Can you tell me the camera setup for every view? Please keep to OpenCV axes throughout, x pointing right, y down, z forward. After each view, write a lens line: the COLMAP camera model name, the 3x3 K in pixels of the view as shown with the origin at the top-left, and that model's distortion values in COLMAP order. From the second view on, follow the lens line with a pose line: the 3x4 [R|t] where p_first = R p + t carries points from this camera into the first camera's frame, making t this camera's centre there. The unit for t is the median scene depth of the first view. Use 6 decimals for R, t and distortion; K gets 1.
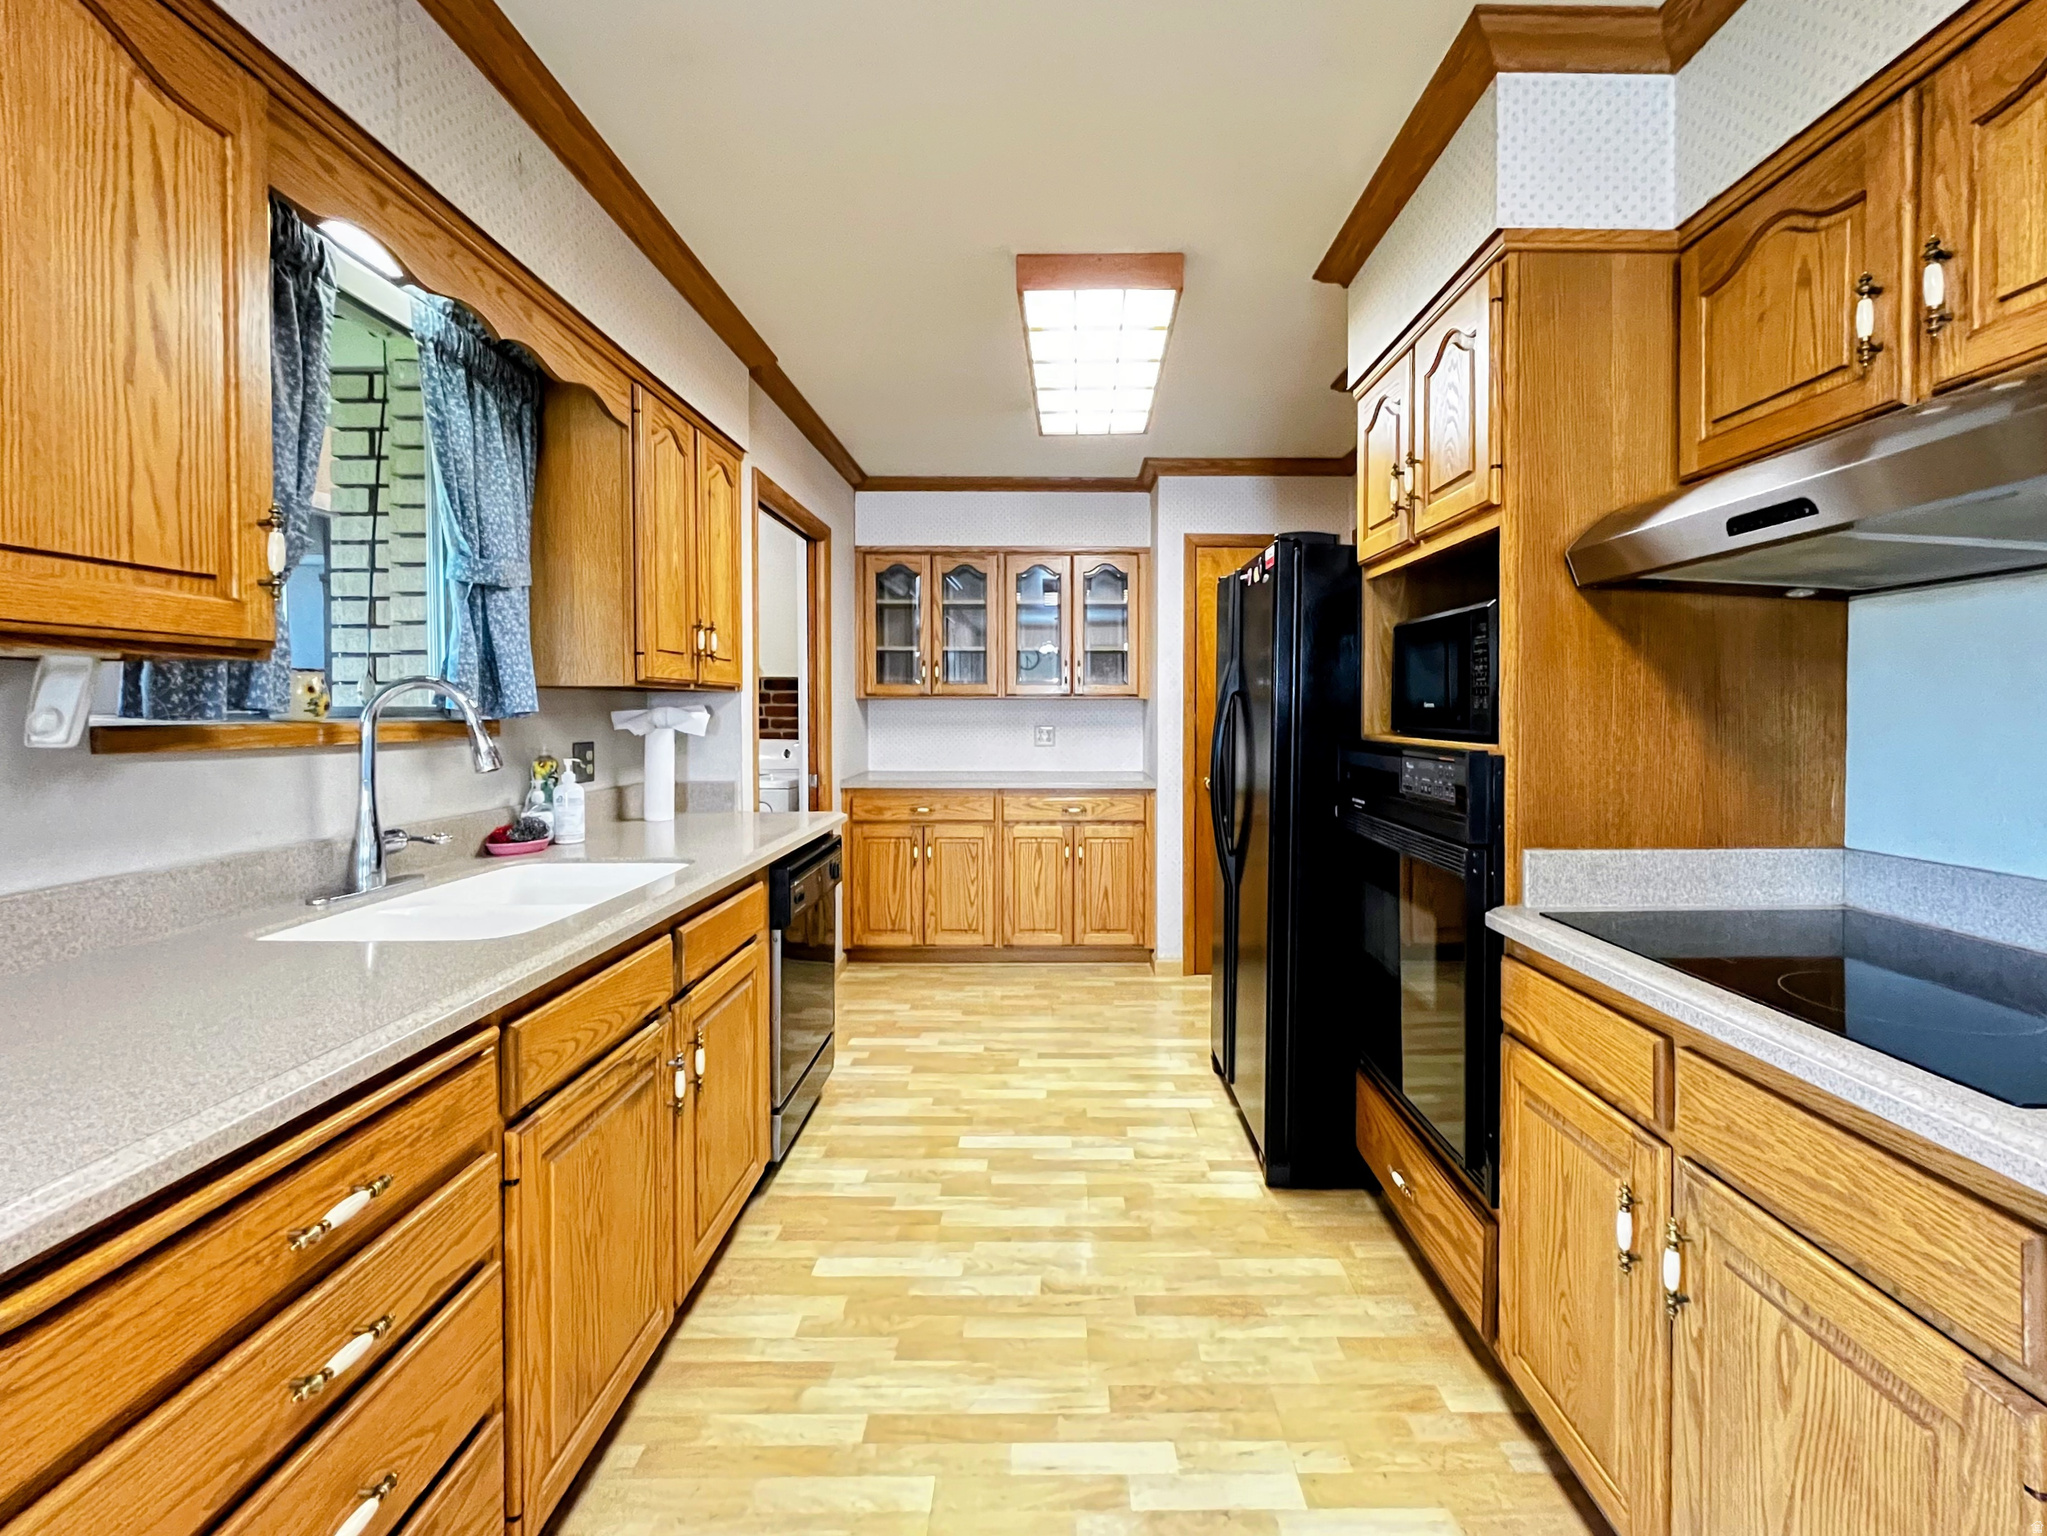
lens RADIAL K [[913.1, 0, 1066.1], [0, 913.1, 722.0], [0, 0, 1]] dist [-0.001464, -0.000433]
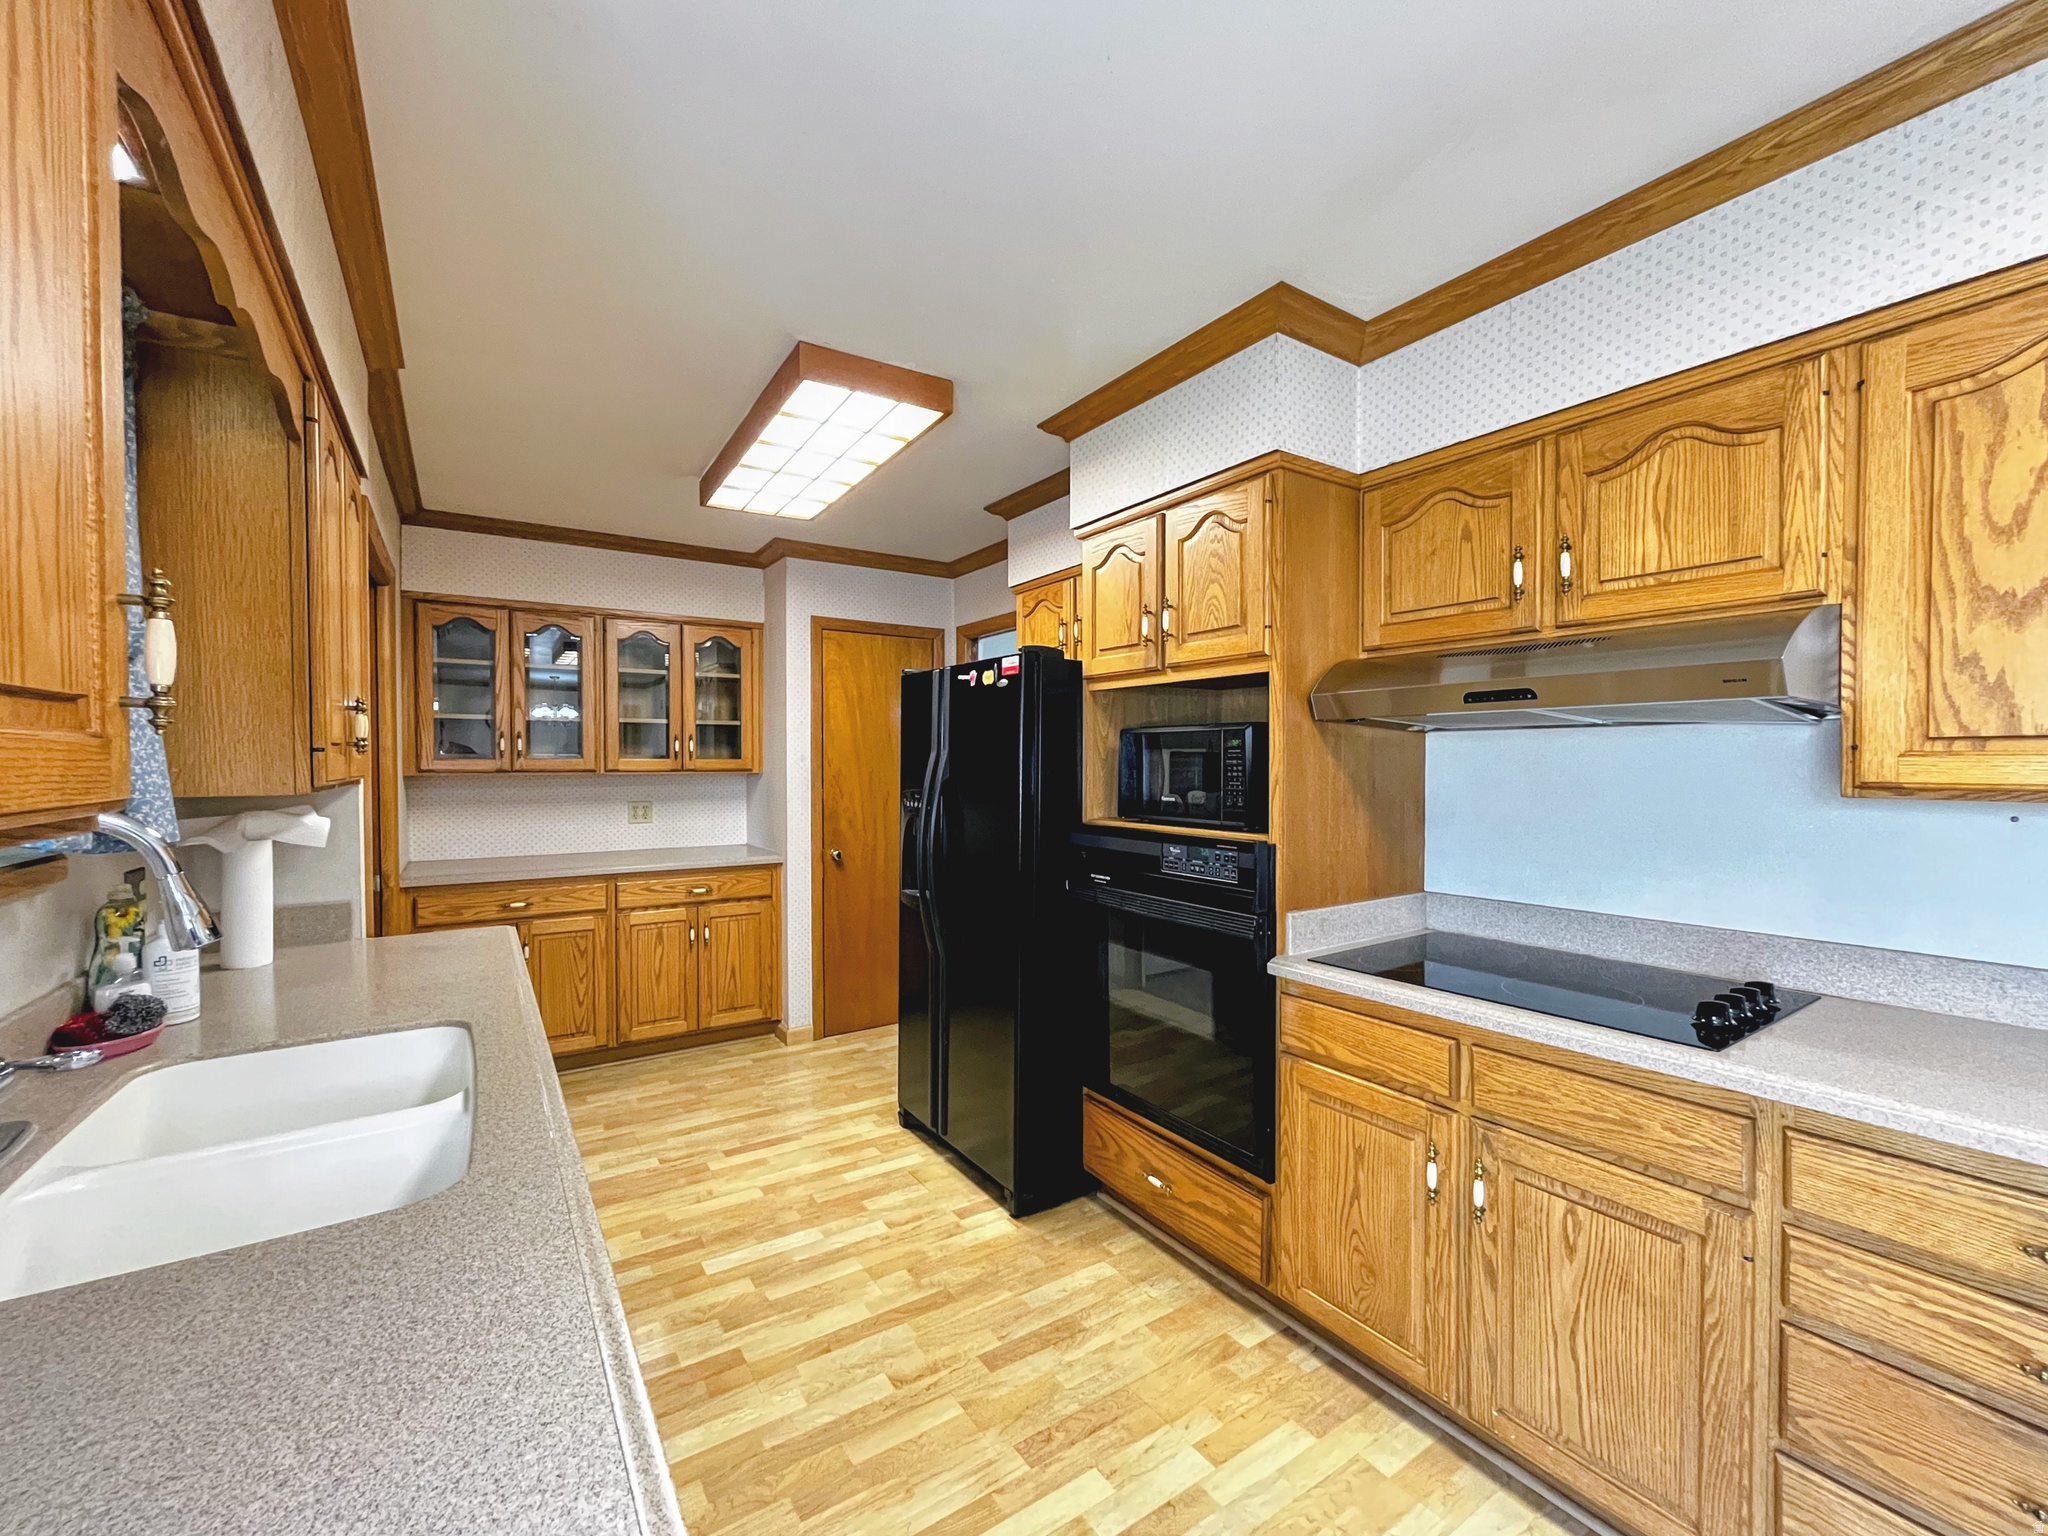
lens RADIAL K [[843.8, 0, 1028.8], [0, 843.8, 775.3], [0, 0, 1]] dist [-0.001381, -0.000102]
pose [[0.838401, -0.010898, 0.544945, -0.432278], [0.009111, 0.999941, 0.005980, -0.065052], [-0.544977, -0.000048, 0.838451, 0.140869]]
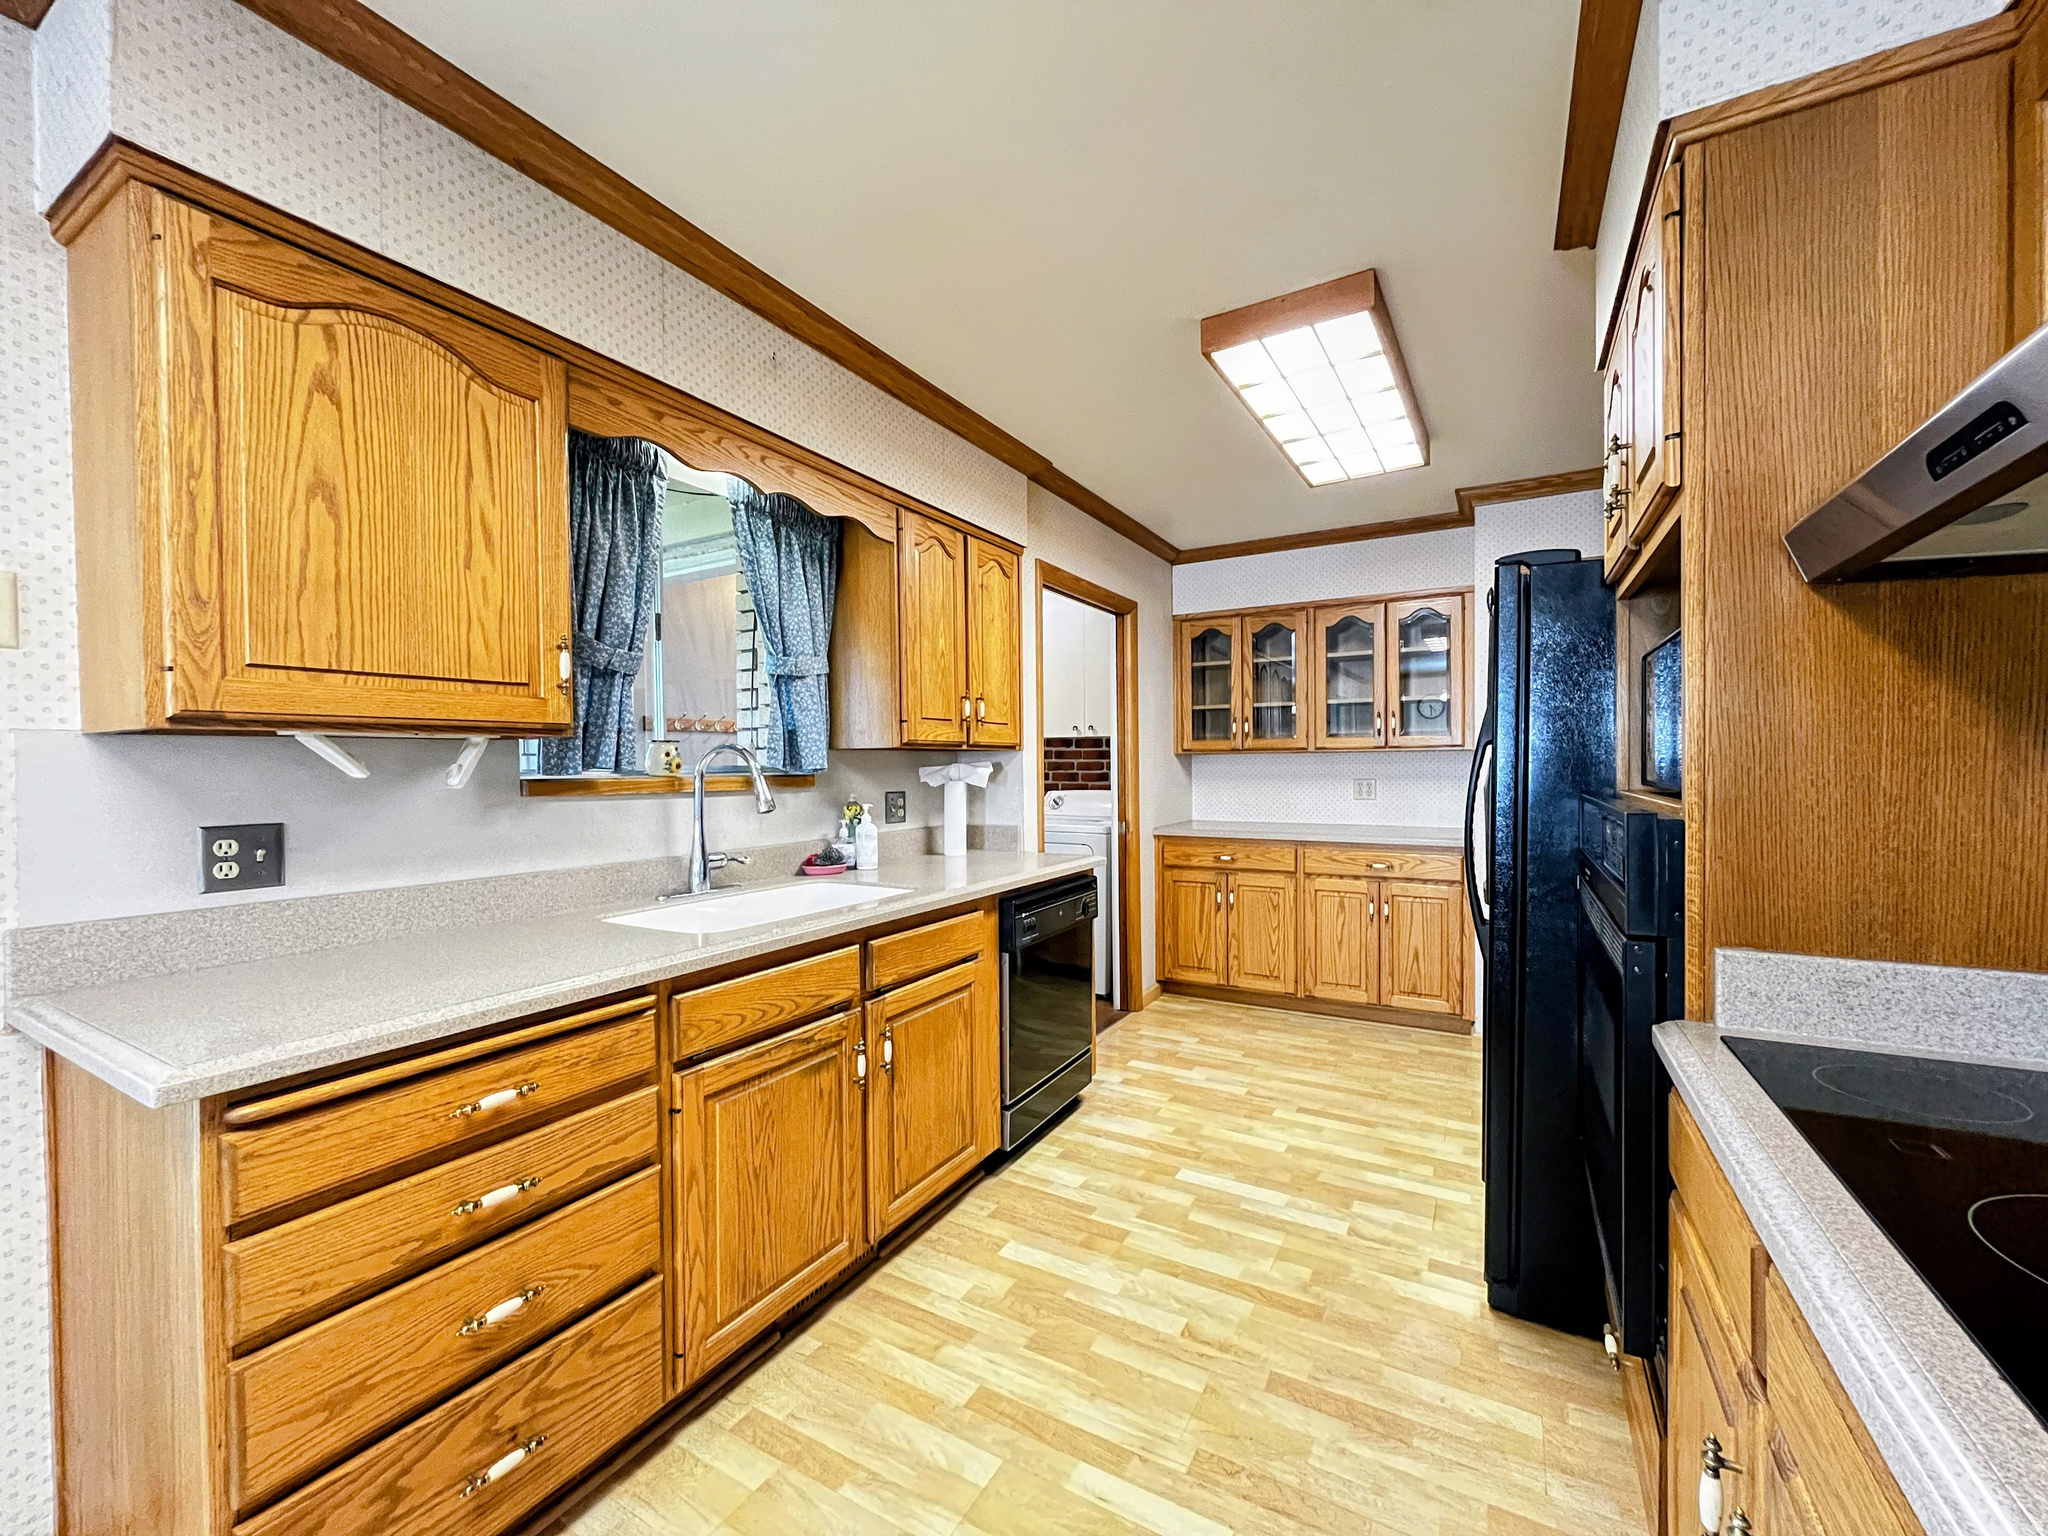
lens RADIAL K [[830.1, 0, 1029.6], [0, 830.1, 776.0], [0, 0, 1]] dist [-0.001893, -0.000130]
pose [[0.862560, -0.000927, -0.505954, 0.315343], [0.001618, 0.999998, 0.000925, -0.000909], [0.505952, -0.001617, 0.862560, 0.122706]]
